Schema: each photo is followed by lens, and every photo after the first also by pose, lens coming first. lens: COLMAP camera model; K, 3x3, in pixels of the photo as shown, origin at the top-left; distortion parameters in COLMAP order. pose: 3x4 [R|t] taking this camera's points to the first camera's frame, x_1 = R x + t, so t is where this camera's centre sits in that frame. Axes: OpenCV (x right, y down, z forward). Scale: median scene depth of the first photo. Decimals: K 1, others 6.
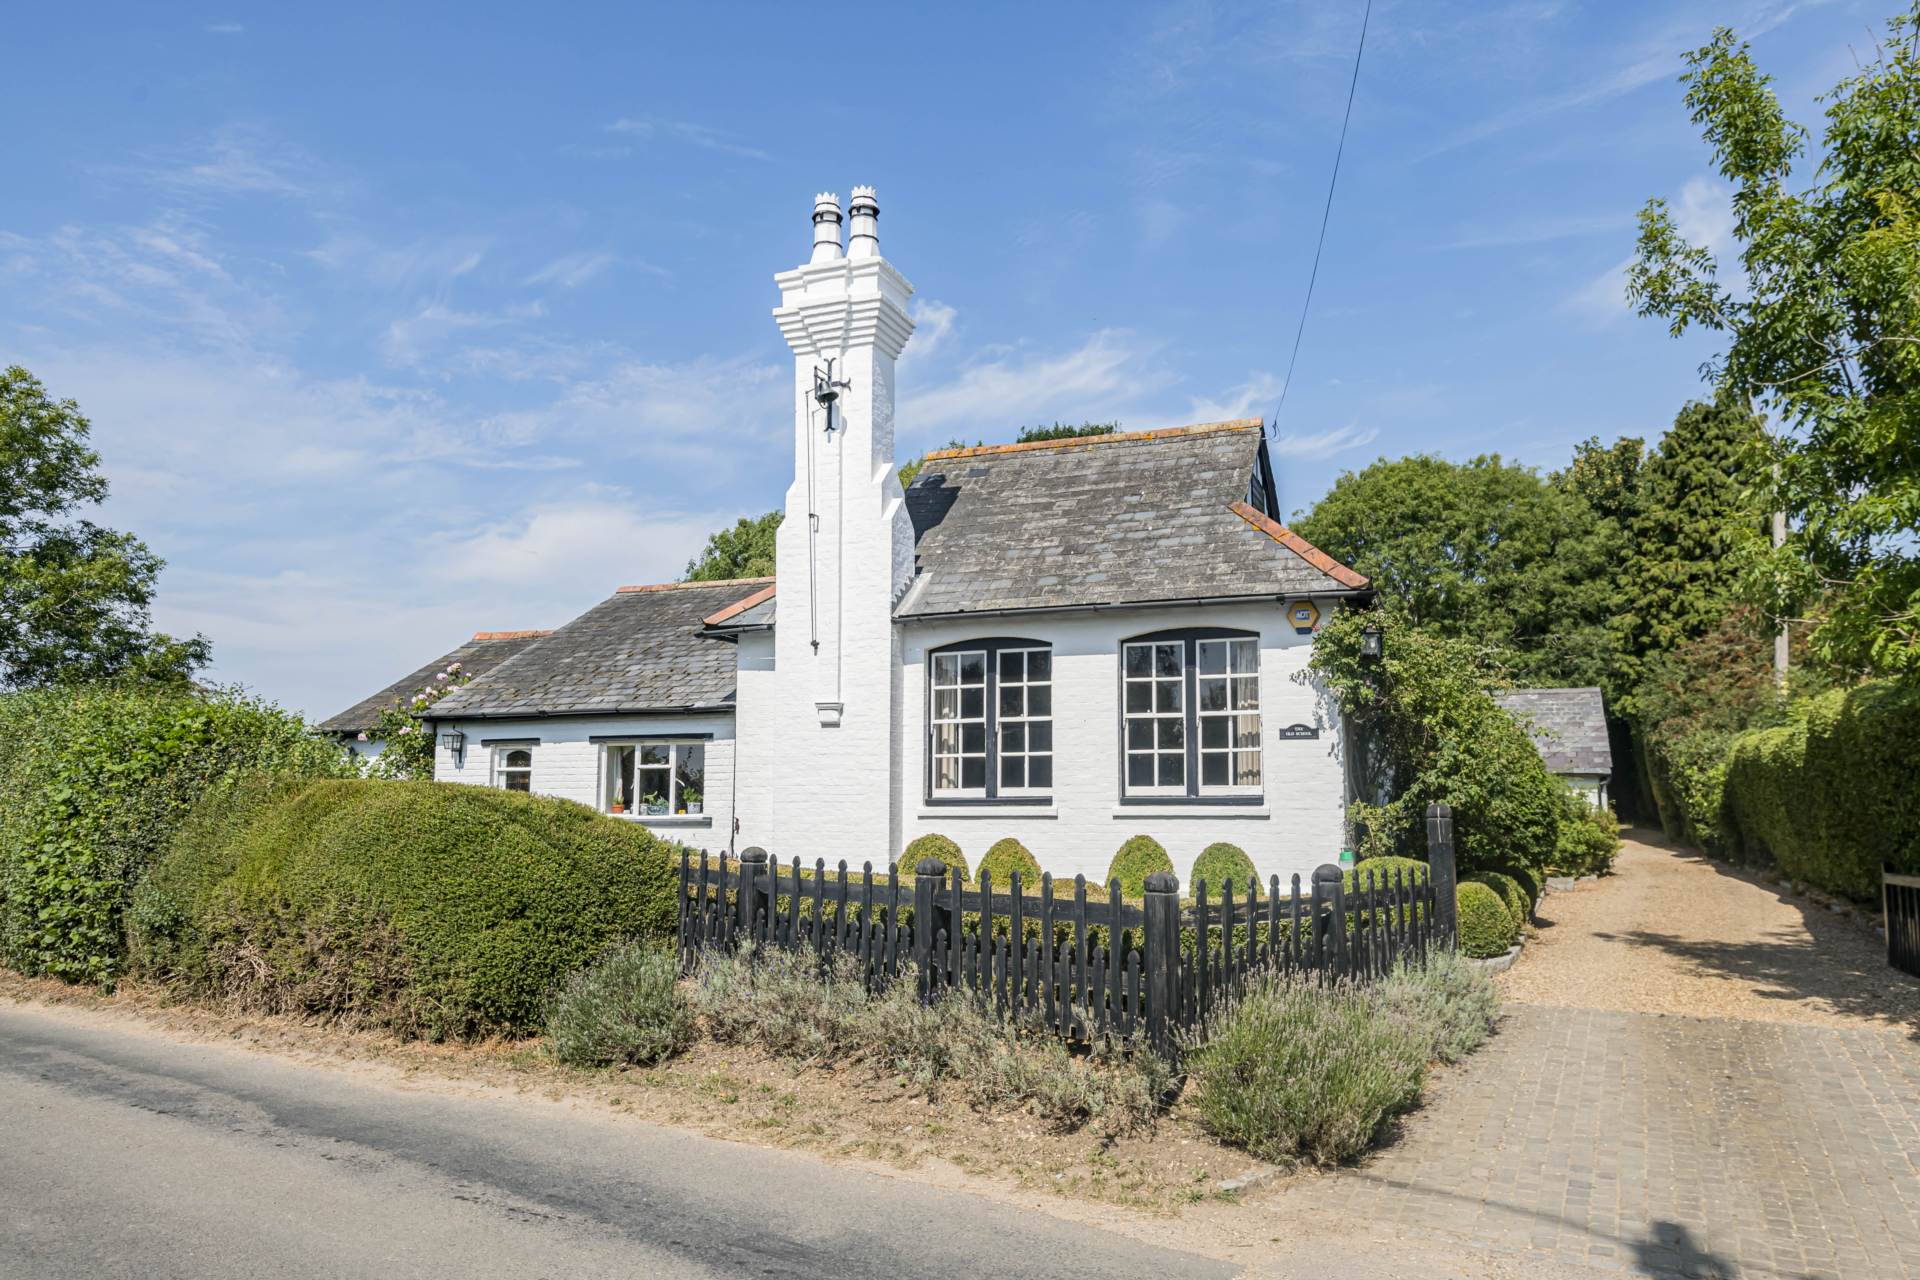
lens RADIAL K [[1299.5, 0, 978.9], [0, 1299.5, 654.0], [0, 0, 1]] dist [0.024847, -0.000958]
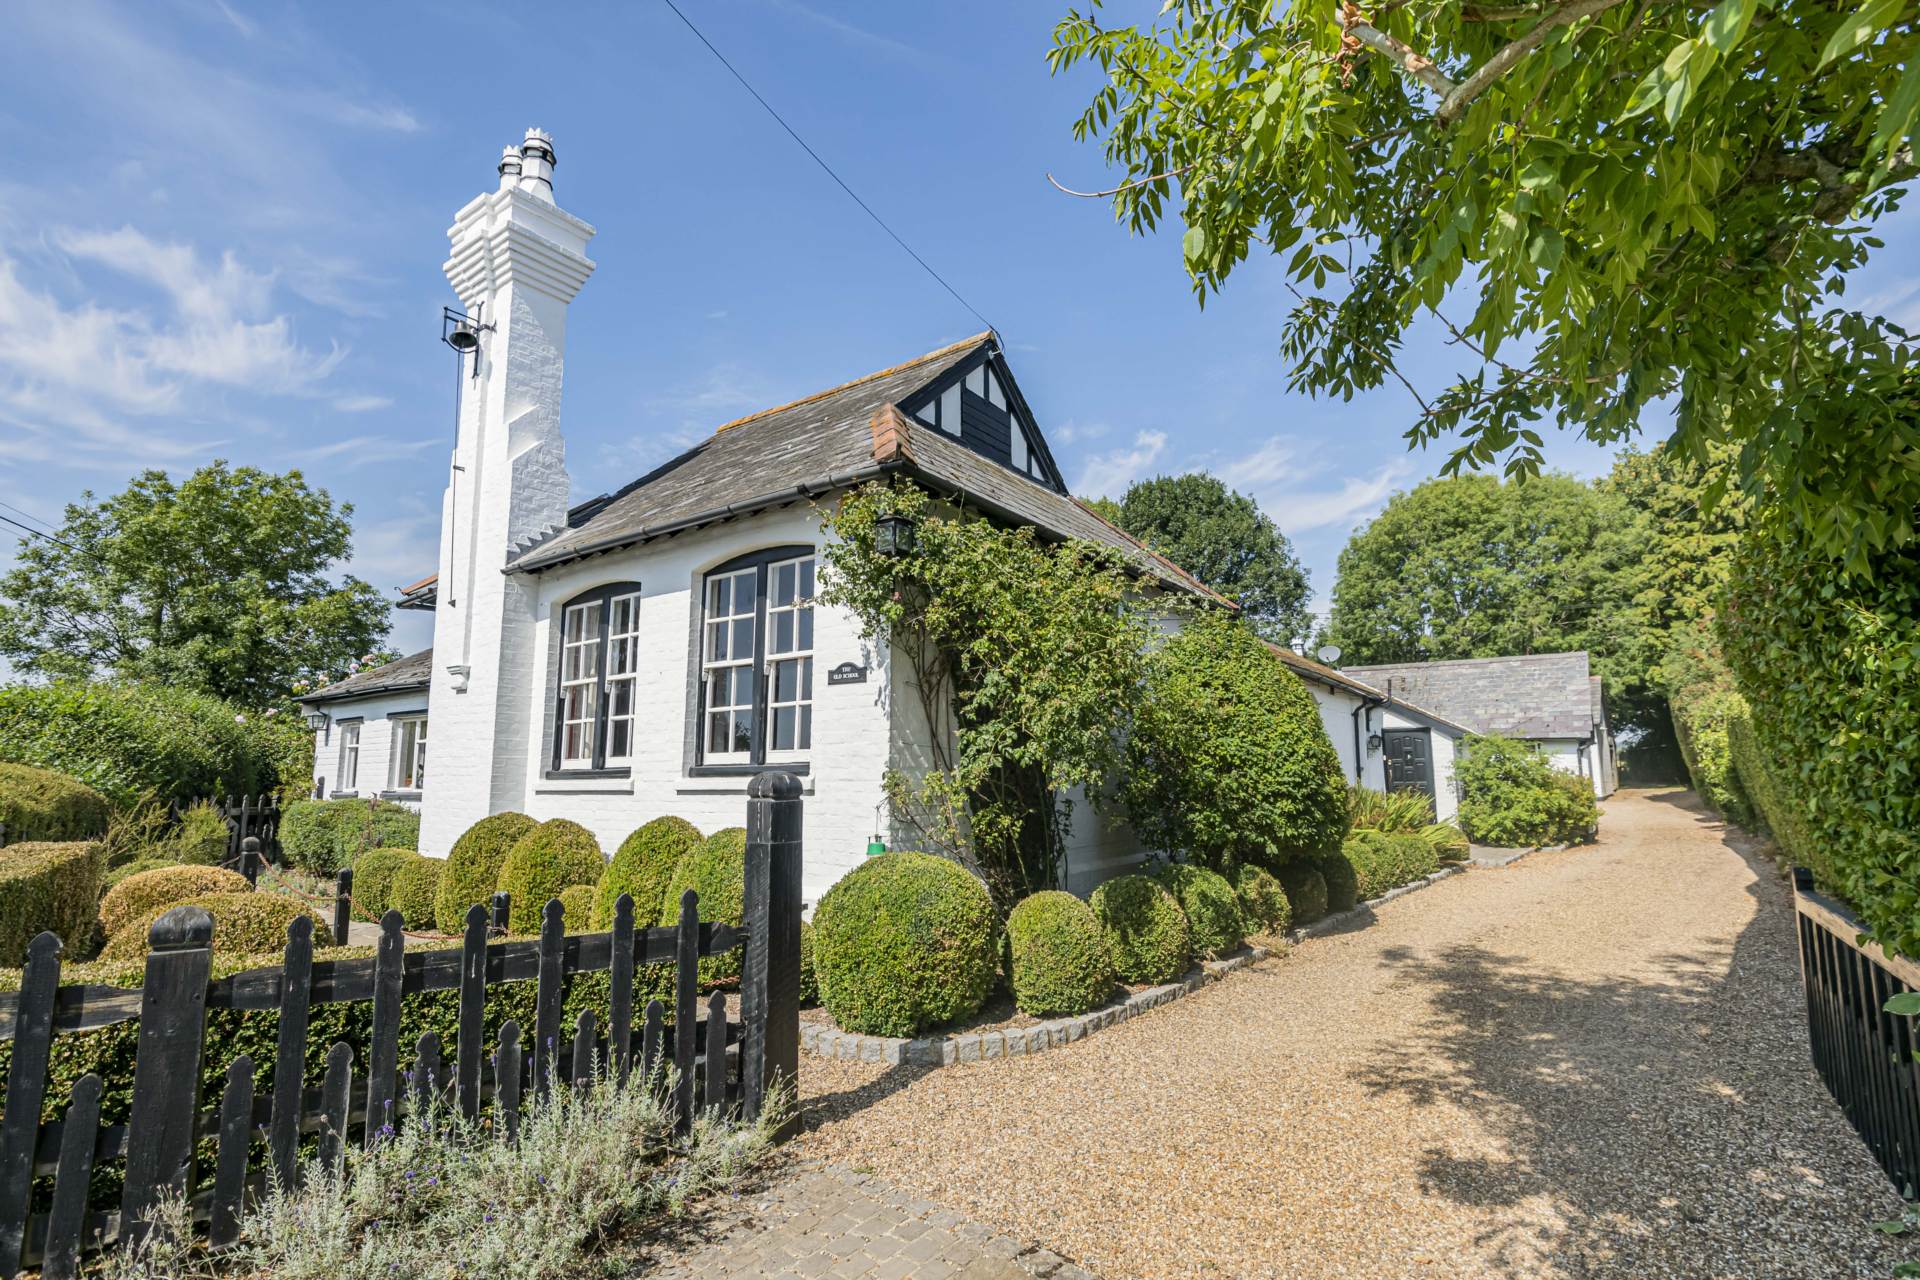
lens RADIAL K [[899.1, 0, 981.0], [0, 899.1, 638.1], [0, 0, 1]] dist [-0.002655, -0.001361]
pose [[0.971245, -0.043173, -0.234136, 0.141812], [0.034573, 0.998573, -0.040713, 0.020456], [0.235559, 0.031448, 0.971351, 0.171833]]
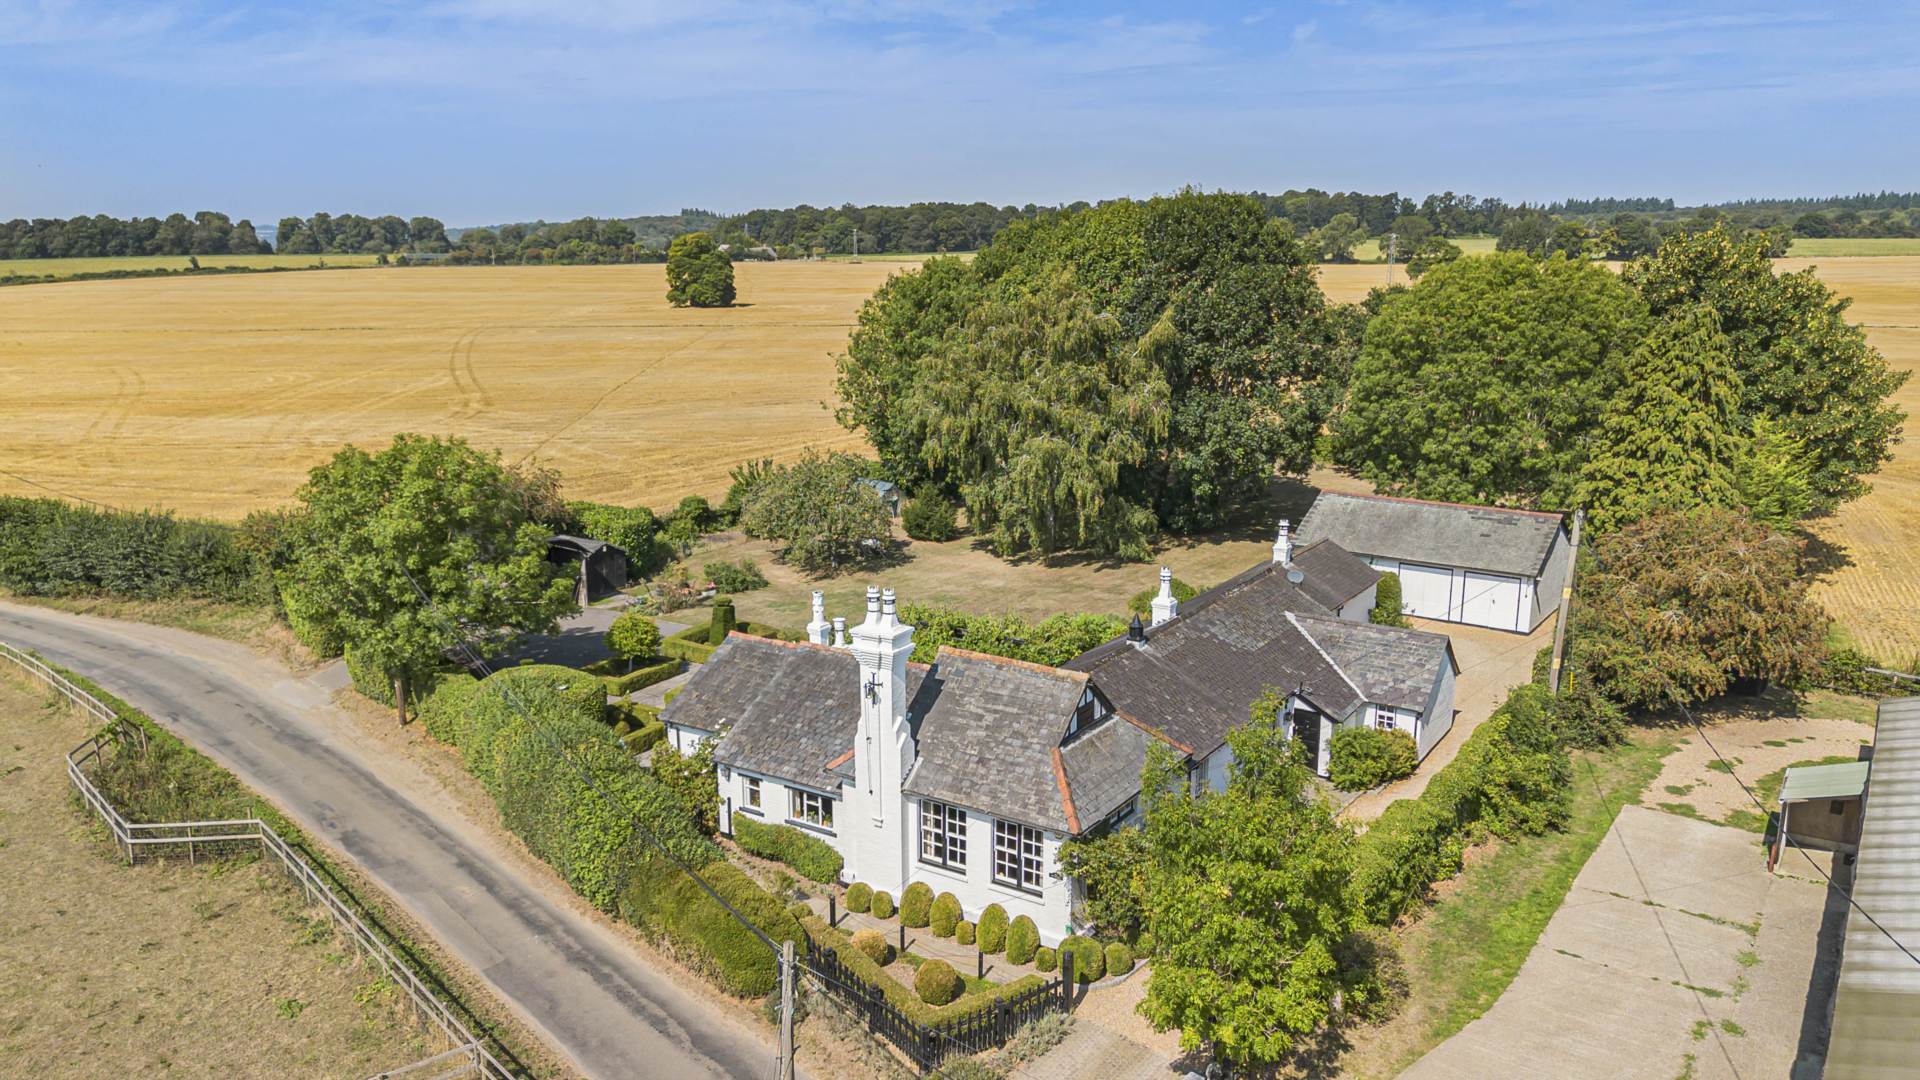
lens RADIAL K [[1351.8, 0, 949.0], [0, 1351.8, 543.0], [0, 0, 1]] dist [0.035010, -0.004348]
pose [[0.977319, 0.047389, -0.206404, 0.176295], [0.021945, 0.946731, 0.321276, -0.435581], [0.210635, -0.318518, 0.924218, -0.381199]]
